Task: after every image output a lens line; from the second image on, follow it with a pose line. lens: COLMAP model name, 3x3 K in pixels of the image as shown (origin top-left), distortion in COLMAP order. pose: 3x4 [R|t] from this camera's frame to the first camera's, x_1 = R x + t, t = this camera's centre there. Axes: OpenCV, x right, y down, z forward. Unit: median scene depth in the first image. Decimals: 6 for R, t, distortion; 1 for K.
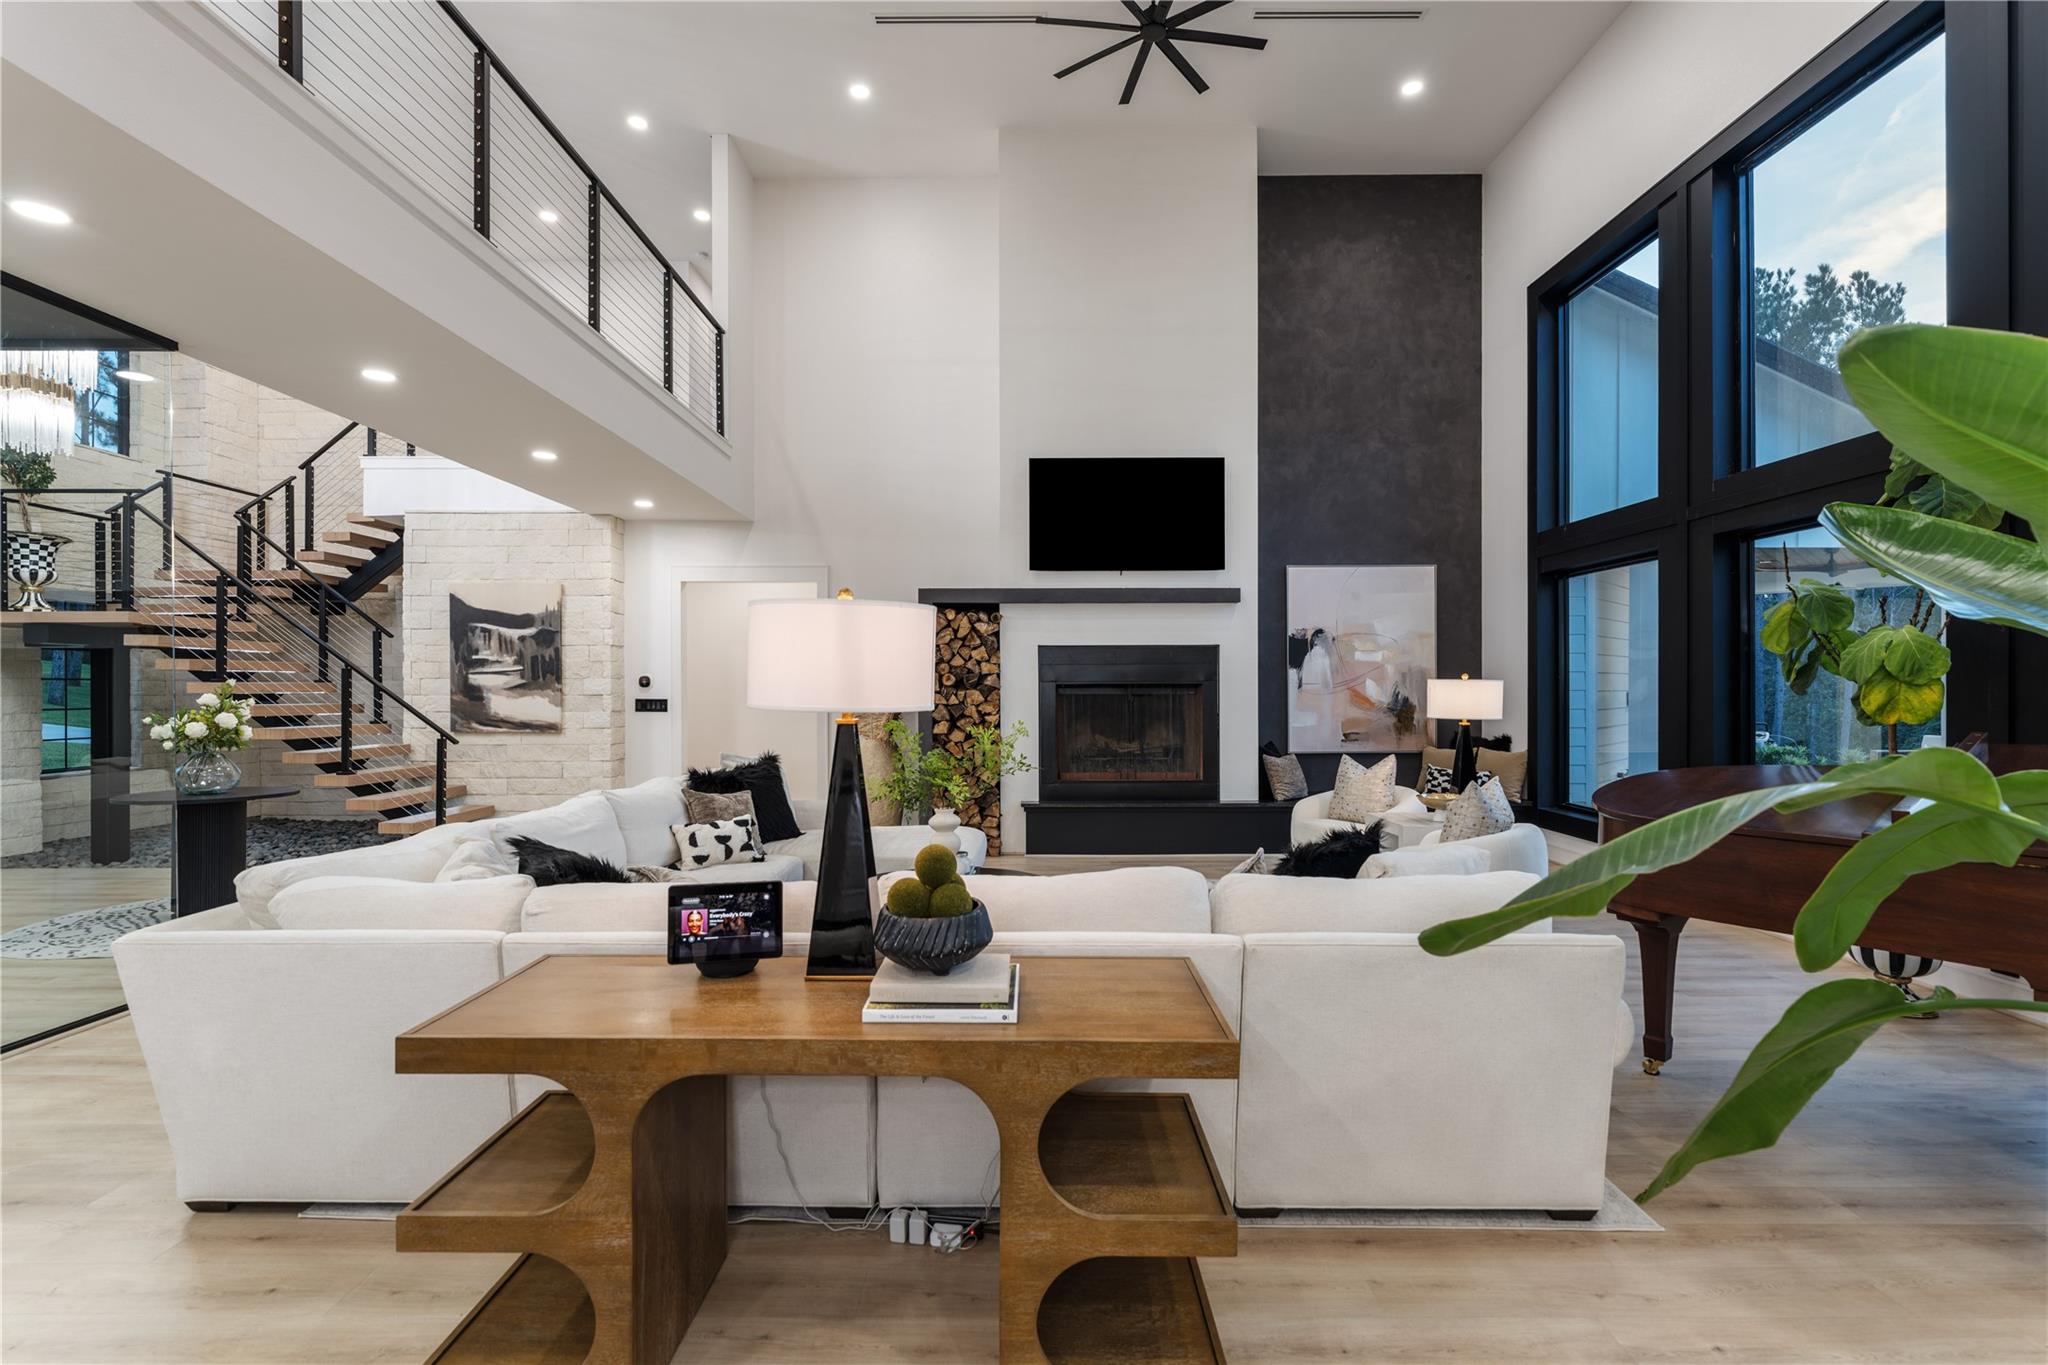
lens RADIAL K [[929.3, 0, 1027.7], [0, 929.3, 685.4], [0, 0, 1]] dist [0.001943, -0.000067]
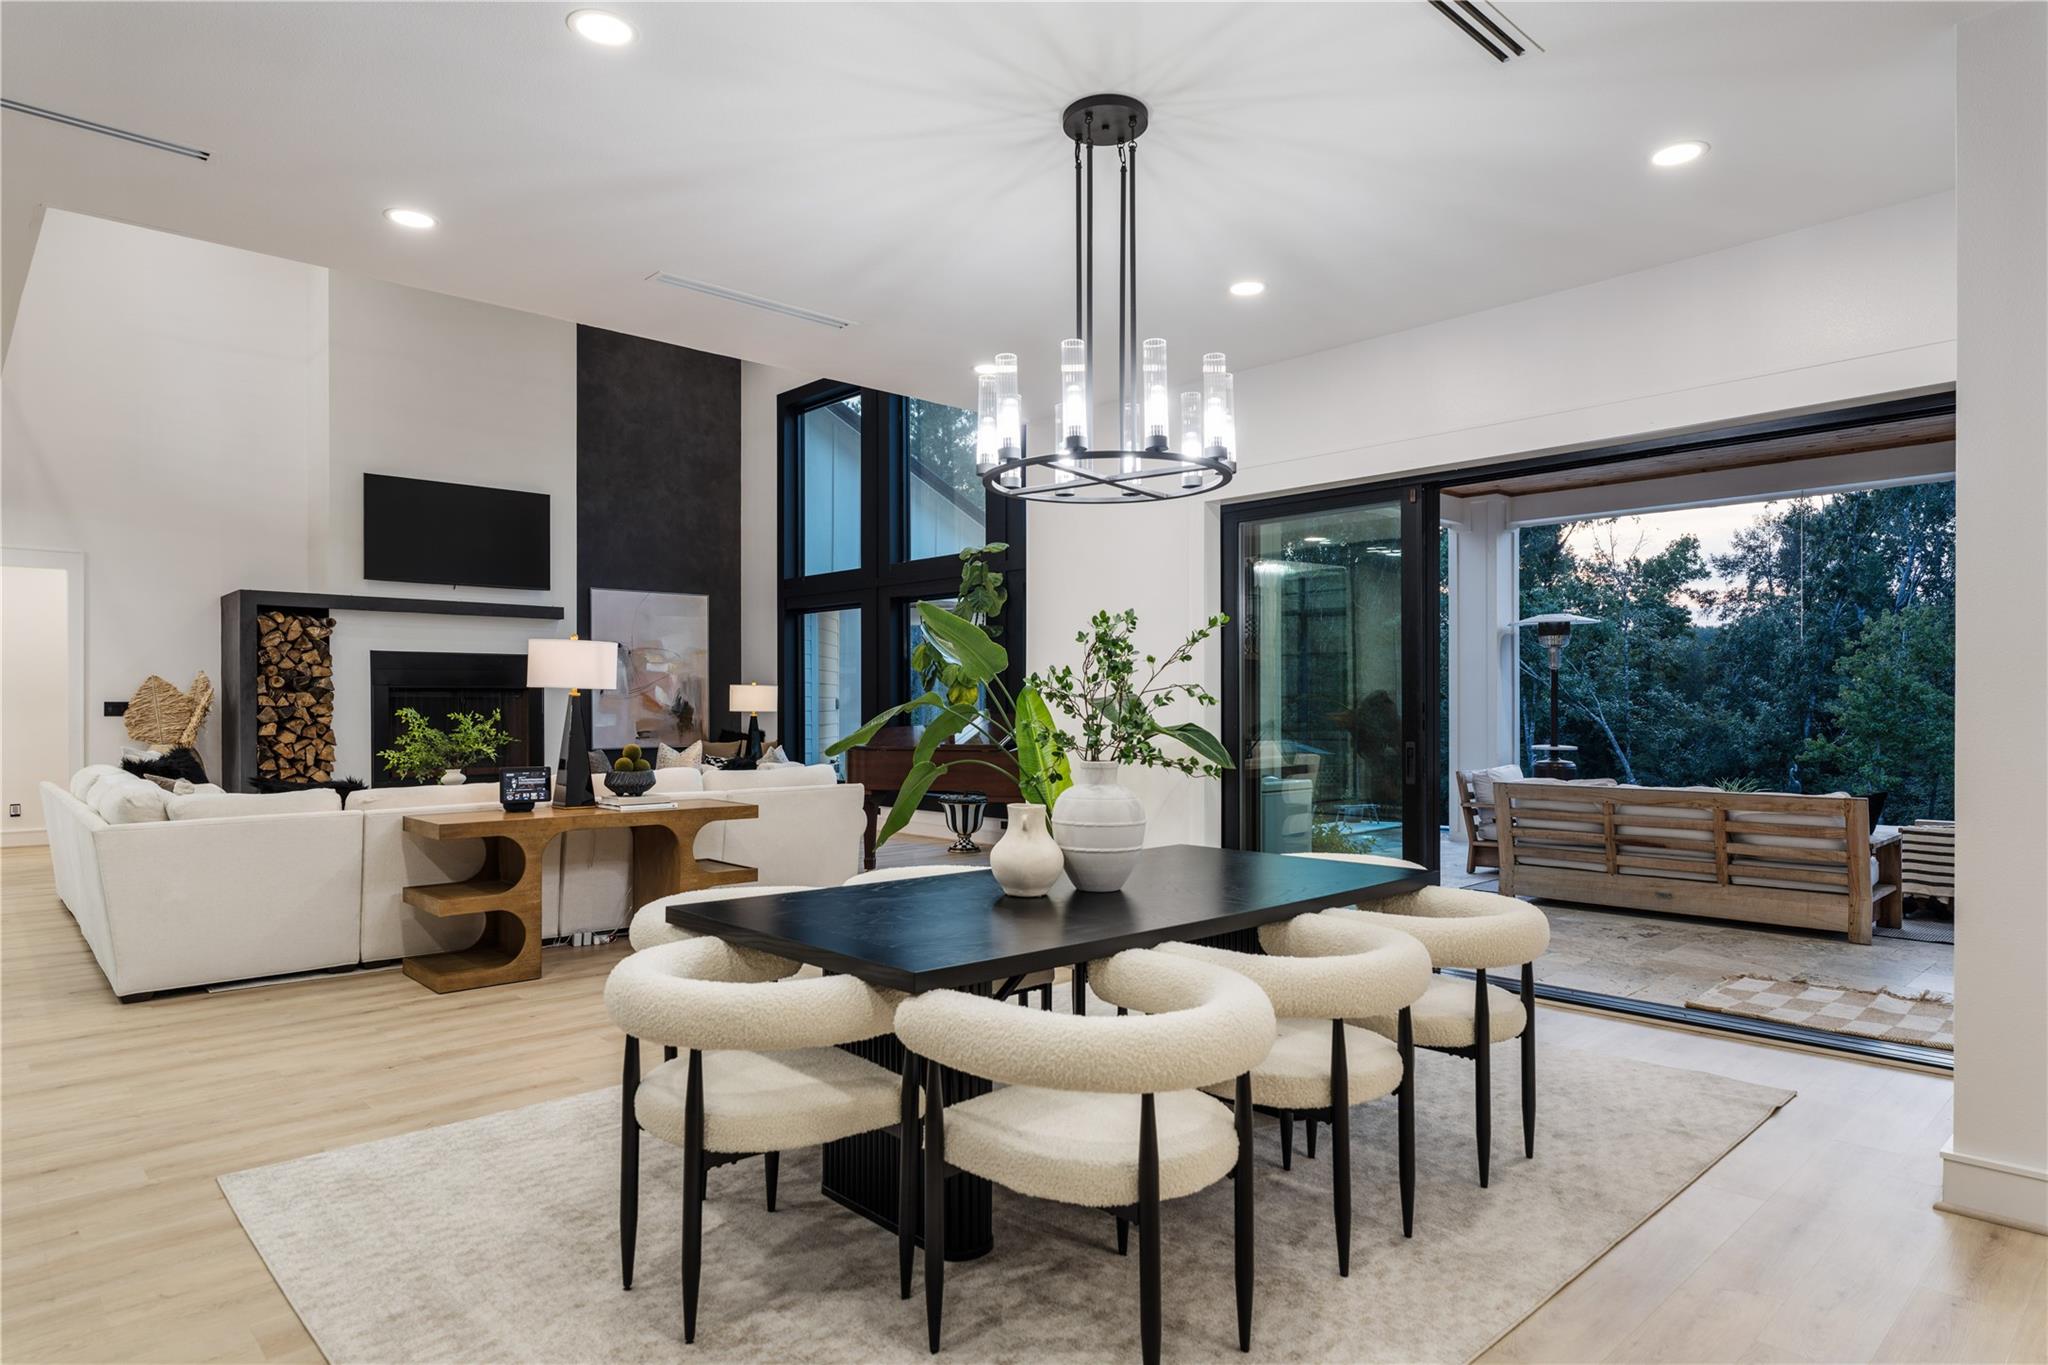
lens RADIAL K [[1168.3, 0, 1025.6], [0, 1168.3, 688.5], [0, 0, 1]] dist [-0.003258, 0.003160]
pose [[0.727229, 0.009528, 0.686329, -0.358373], [-0.001031, 0.999918, -0.012789, 0.016183], [-0.686394, 0.008593, 0.727179, -0.472810]]
